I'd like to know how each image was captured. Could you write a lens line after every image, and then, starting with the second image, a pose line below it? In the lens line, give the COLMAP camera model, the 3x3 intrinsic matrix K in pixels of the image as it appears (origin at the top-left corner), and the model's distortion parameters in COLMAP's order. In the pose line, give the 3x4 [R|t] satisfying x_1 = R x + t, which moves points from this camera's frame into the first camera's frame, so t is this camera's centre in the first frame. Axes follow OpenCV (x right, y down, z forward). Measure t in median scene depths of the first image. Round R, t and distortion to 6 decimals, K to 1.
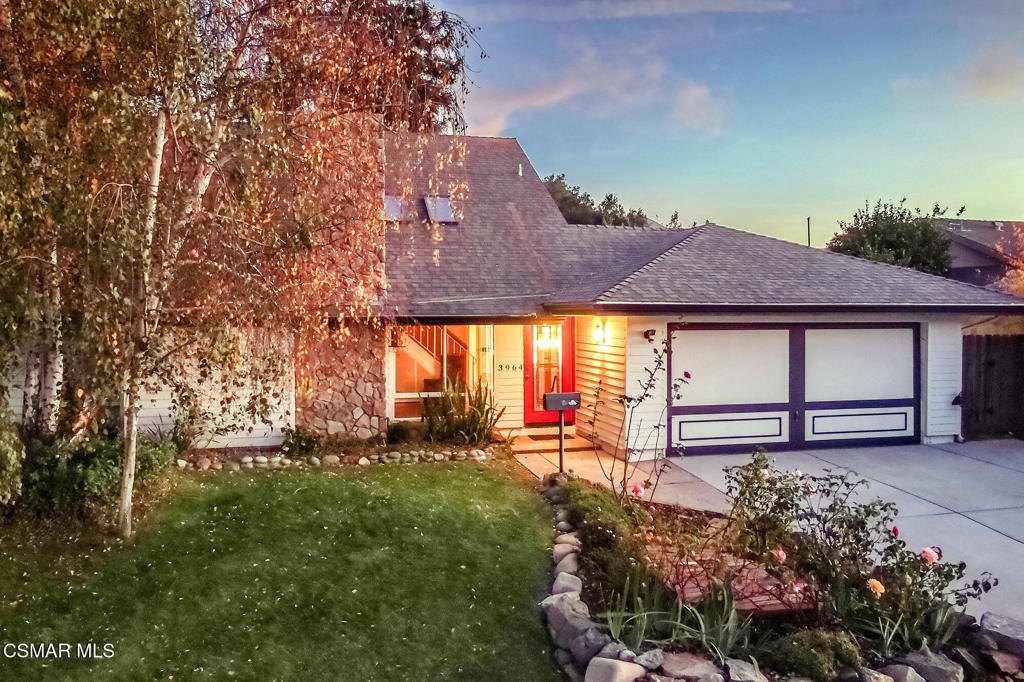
lens RADIAL K [[785.2, 0, 512.0], [0, 785.2, 341.0], [0, 0, 1]] dist [-0.001259, -0.003175]
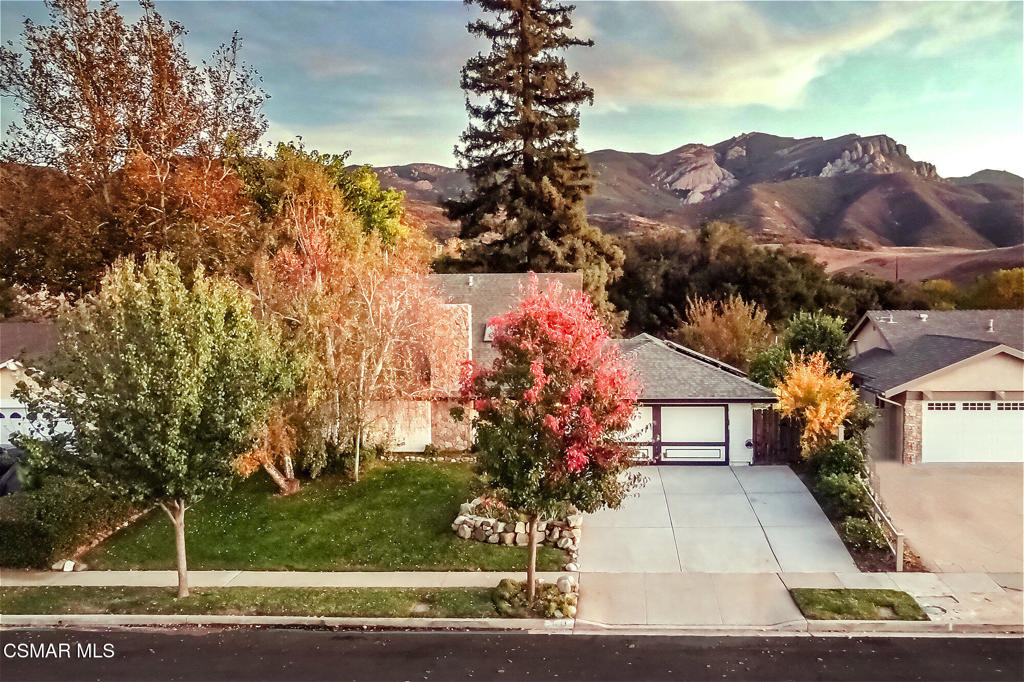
lens RADIAL K [[969.4, 0, 565.4], [0, 969.4, 339.1], [0, 0, 1]] dist [-0.004401, -0.008777]
pose [[0.950656, 0.009923, -0.310090, 1.022182], [-0.001693, 0.999639, 0.026798, -0.287376], [0.310244, -0.024951, 0.950330, -1.638961]]
